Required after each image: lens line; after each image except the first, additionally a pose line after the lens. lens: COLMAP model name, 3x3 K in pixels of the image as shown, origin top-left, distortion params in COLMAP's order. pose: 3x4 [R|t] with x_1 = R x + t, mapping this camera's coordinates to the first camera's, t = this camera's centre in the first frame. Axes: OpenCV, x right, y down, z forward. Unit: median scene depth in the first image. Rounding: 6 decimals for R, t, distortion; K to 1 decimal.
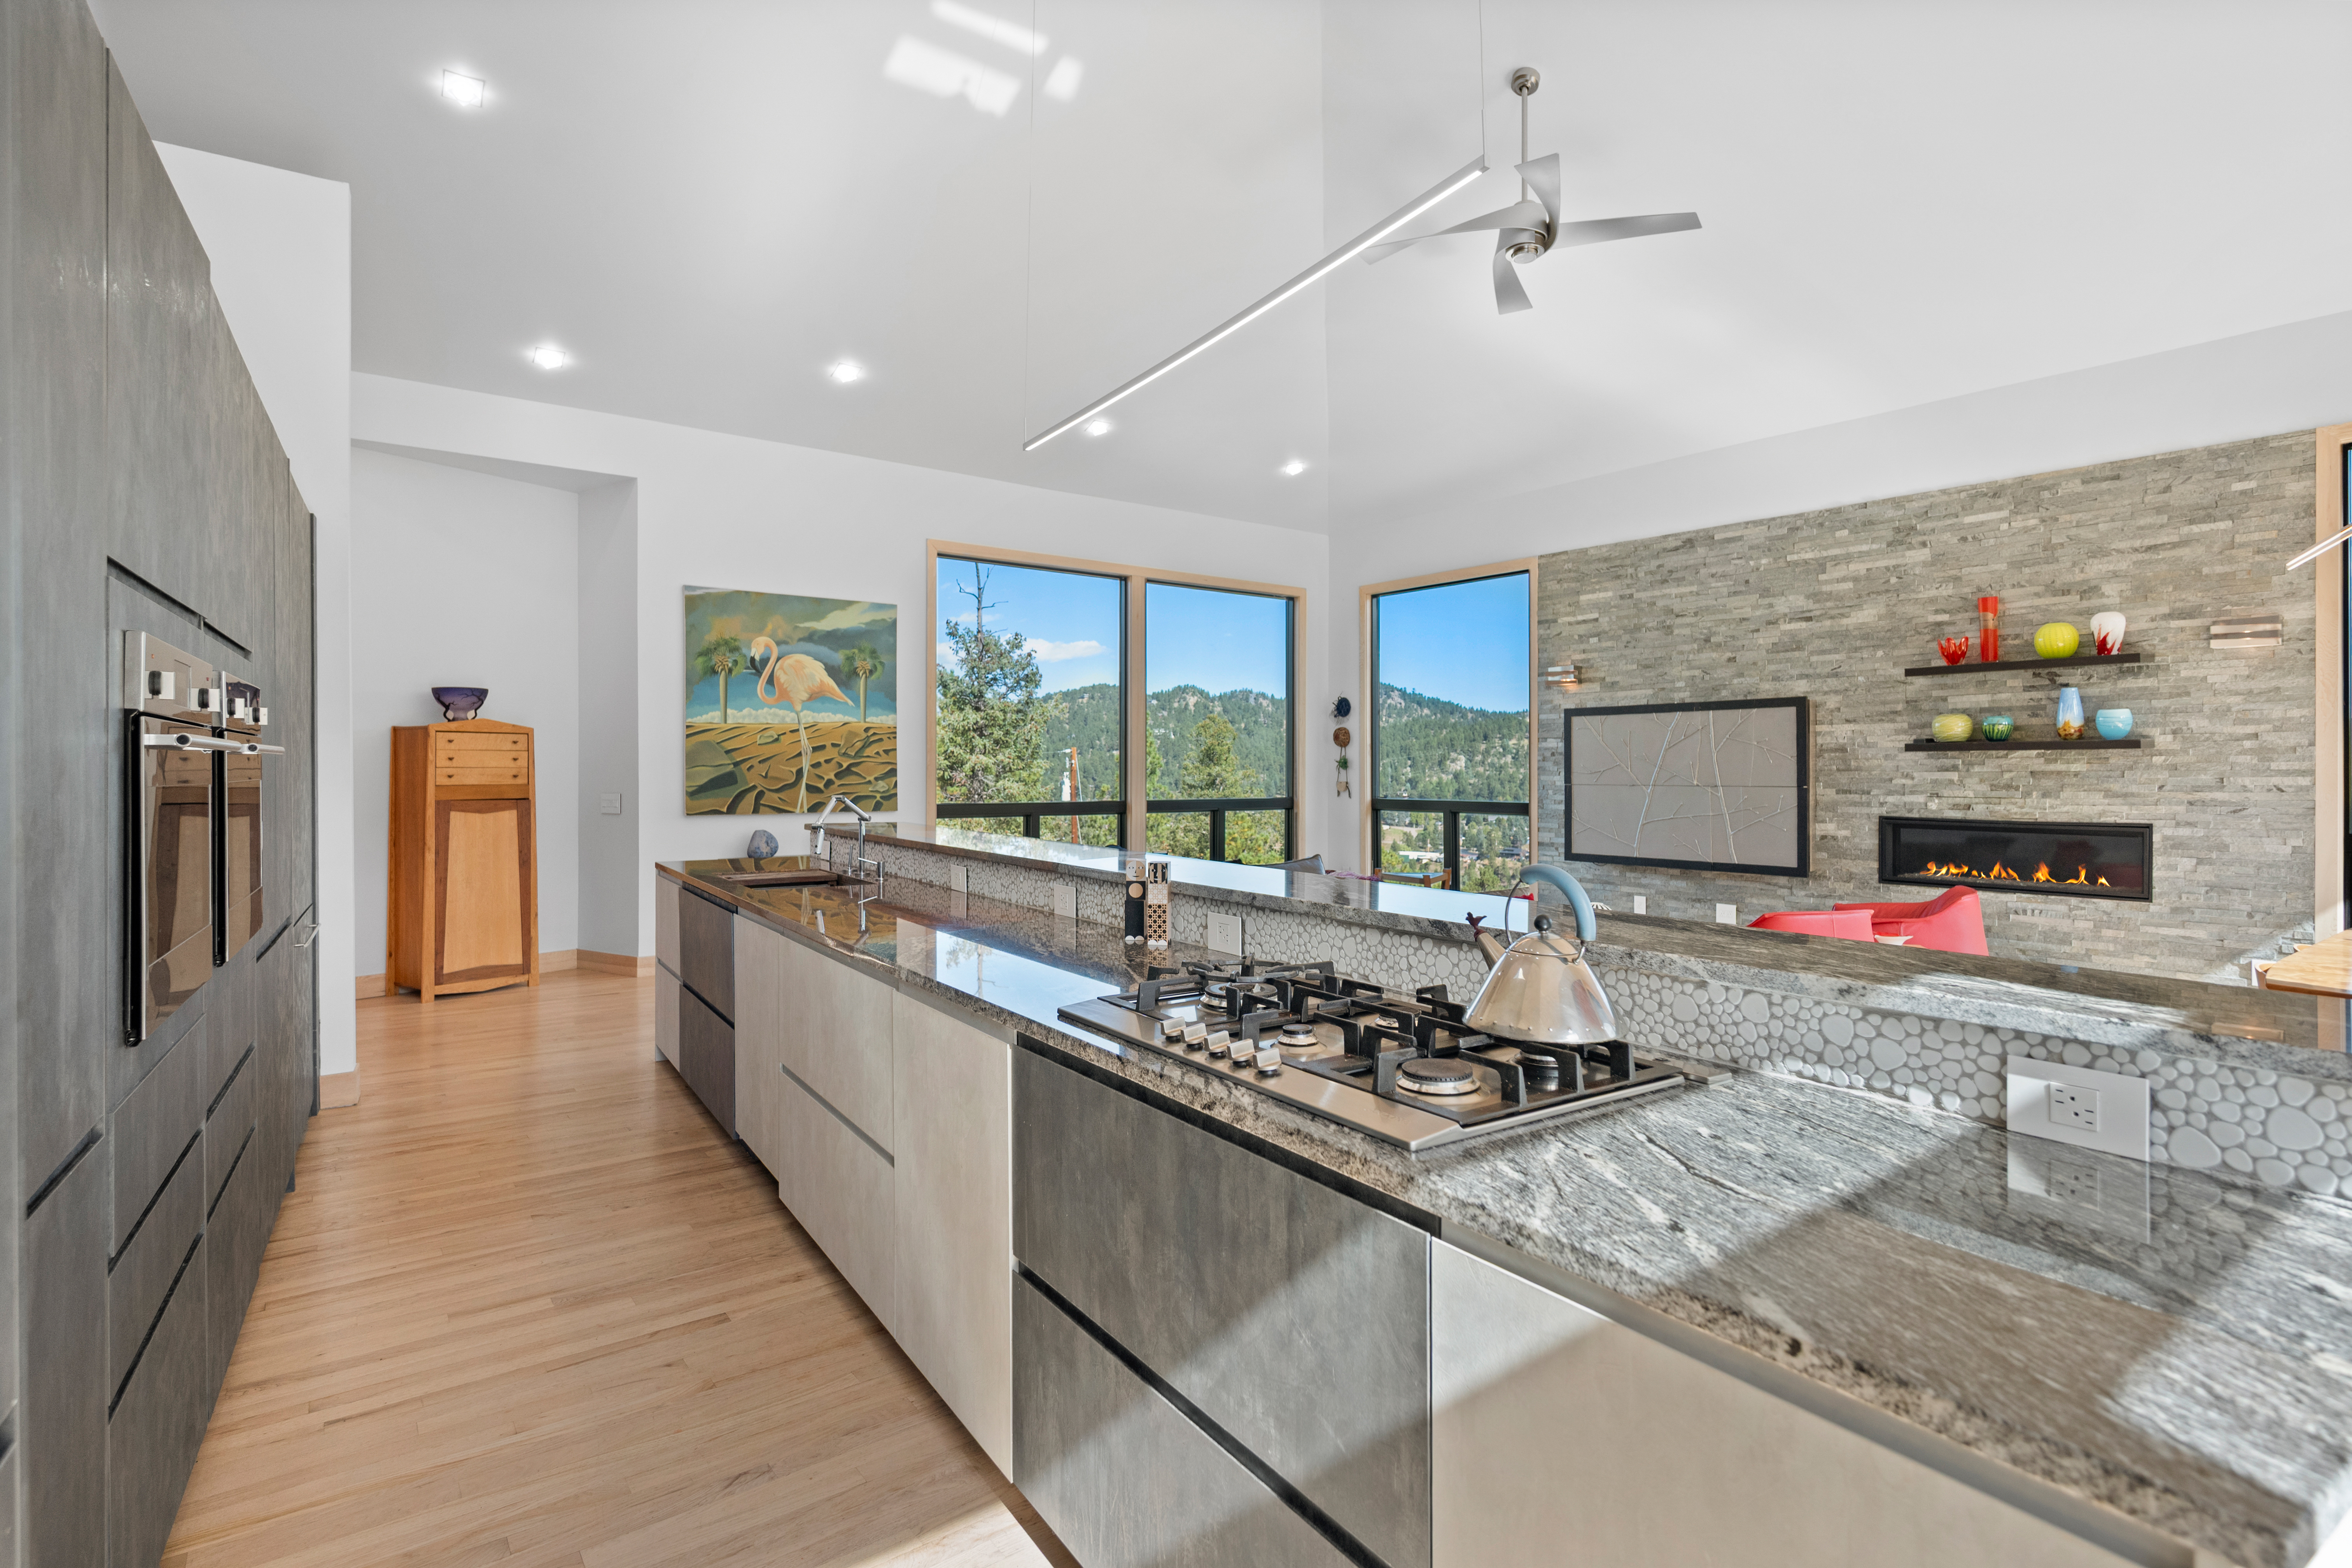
lens RADIAL K [[1137.0, 0, 1175.6], [0, 1137.0, 774.3], [0, 0, 1]] dist [0.001400, -0.000141]
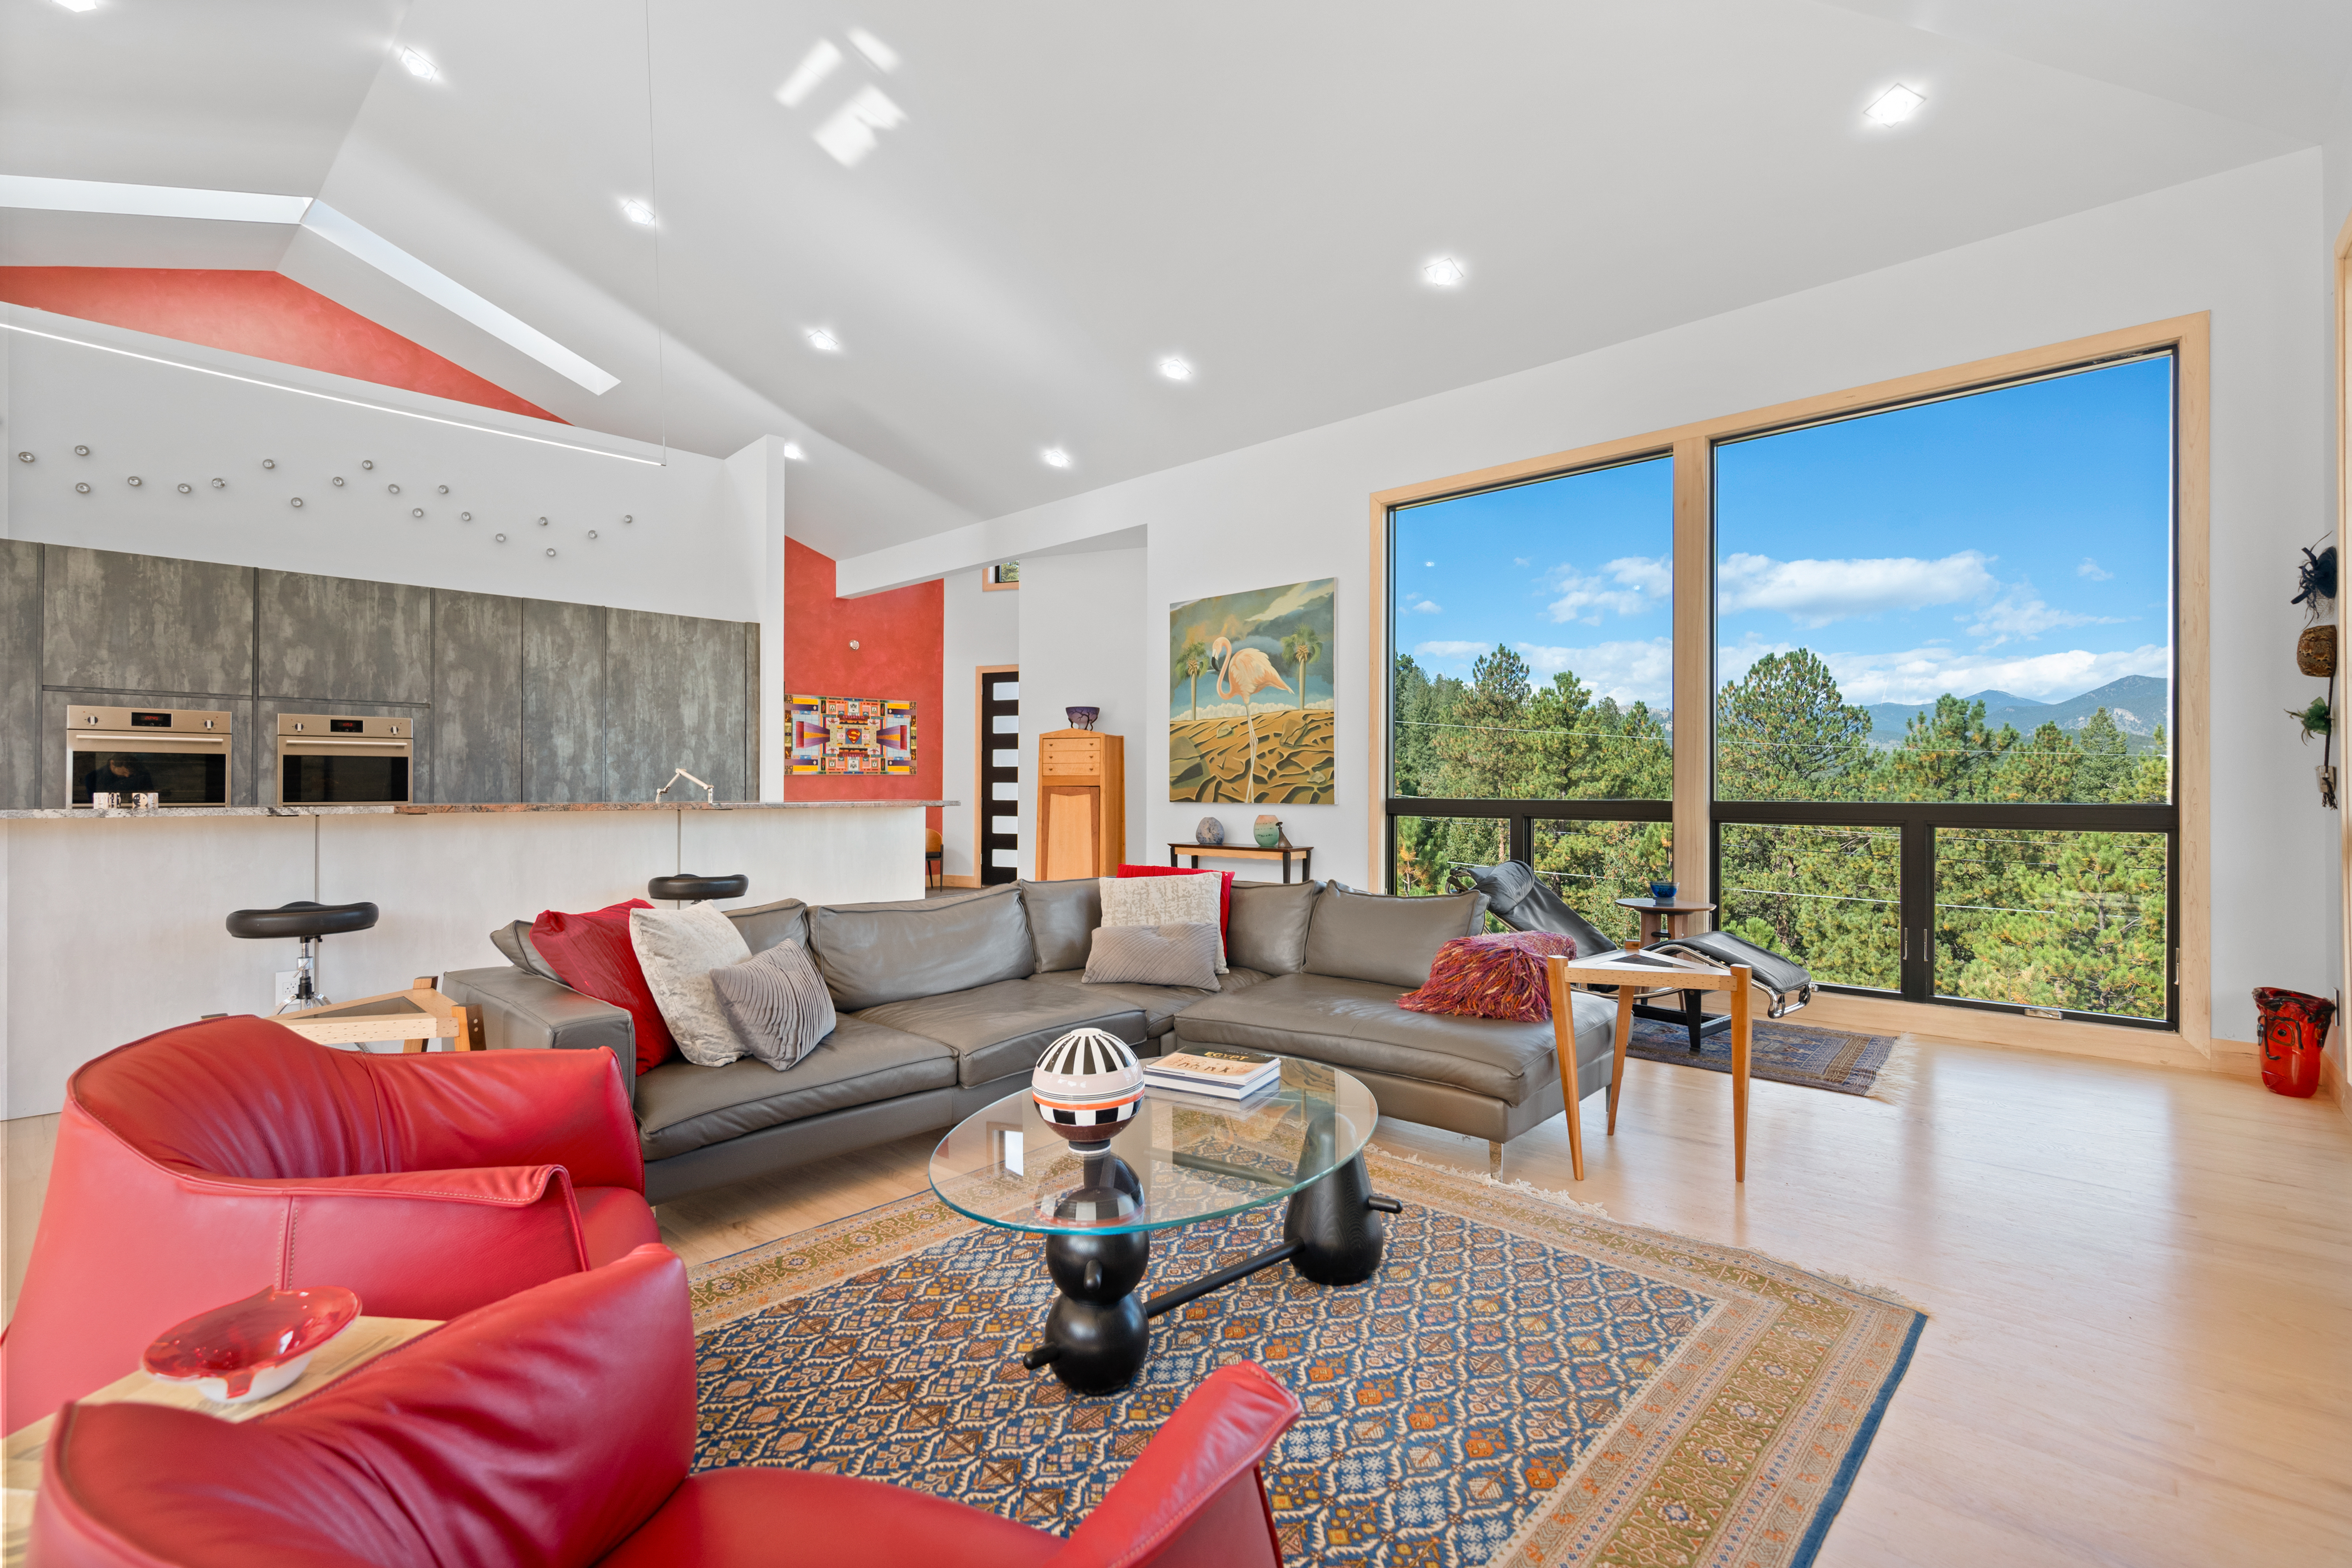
lens RADIAL K [[1039.6, 0, 1176.2], [0, 1039.6, 774.0], [0, 0, 1]] dist [0.000223, -0.000203]
pose [[0.186093, -0.011335, -0.982467, 0.620900], [-0.002371, 0.999925, -0.011985, 0.020759], [0.982529, 0.004560, 0.186052, 0.819199]]
